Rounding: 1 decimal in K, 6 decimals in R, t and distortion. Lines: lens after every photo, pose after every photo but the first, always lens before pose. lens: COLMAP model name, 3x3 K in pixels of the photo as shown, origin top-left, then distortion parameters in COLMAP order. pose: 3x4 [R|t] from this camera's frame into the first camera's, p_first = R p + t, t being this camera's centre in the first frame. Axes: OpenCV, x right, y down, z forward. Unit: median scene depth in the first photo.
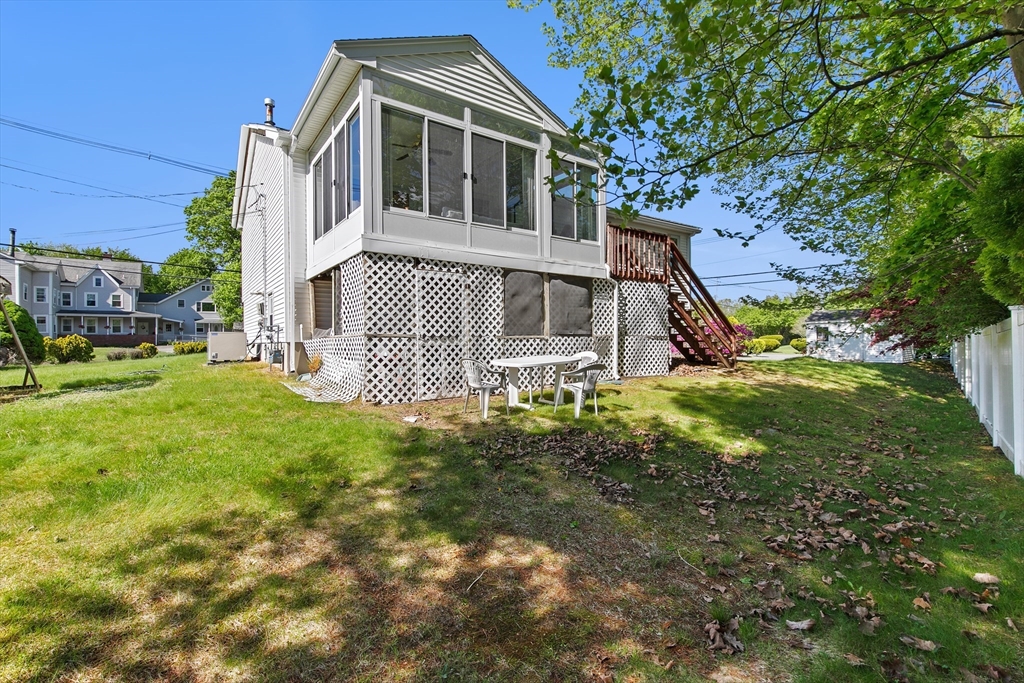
lens RADIAL K [[458.7, 0, 512.0], [0, 458.7, 341.5], [0, 0, 1]] dist [-0.004026, -0.000603]
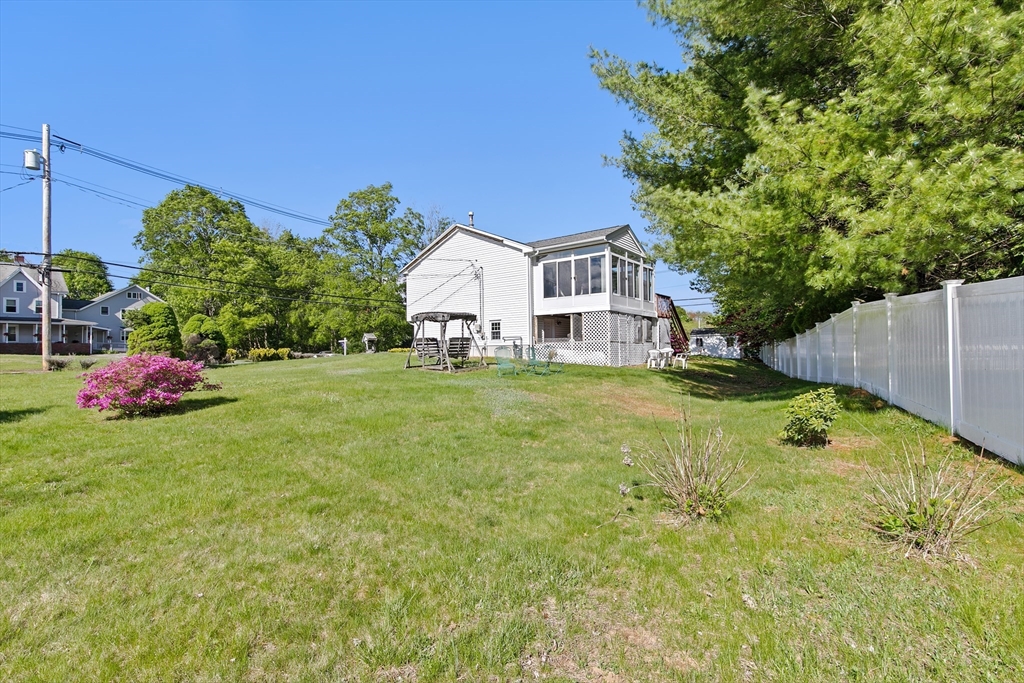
lens RADIAL K [[458.7, 0, 512.0], [0, 458.7, 341.5], [0, 0, 1]] dist [-0.004026, -0.000603]
pose [[0.961517, 0.003811, 0.274720, -1.109360], [0.002501, 0.999741, -0.022622, 0.033720], [-0.274735, 0.022438, 0.961258, -0.996448]]
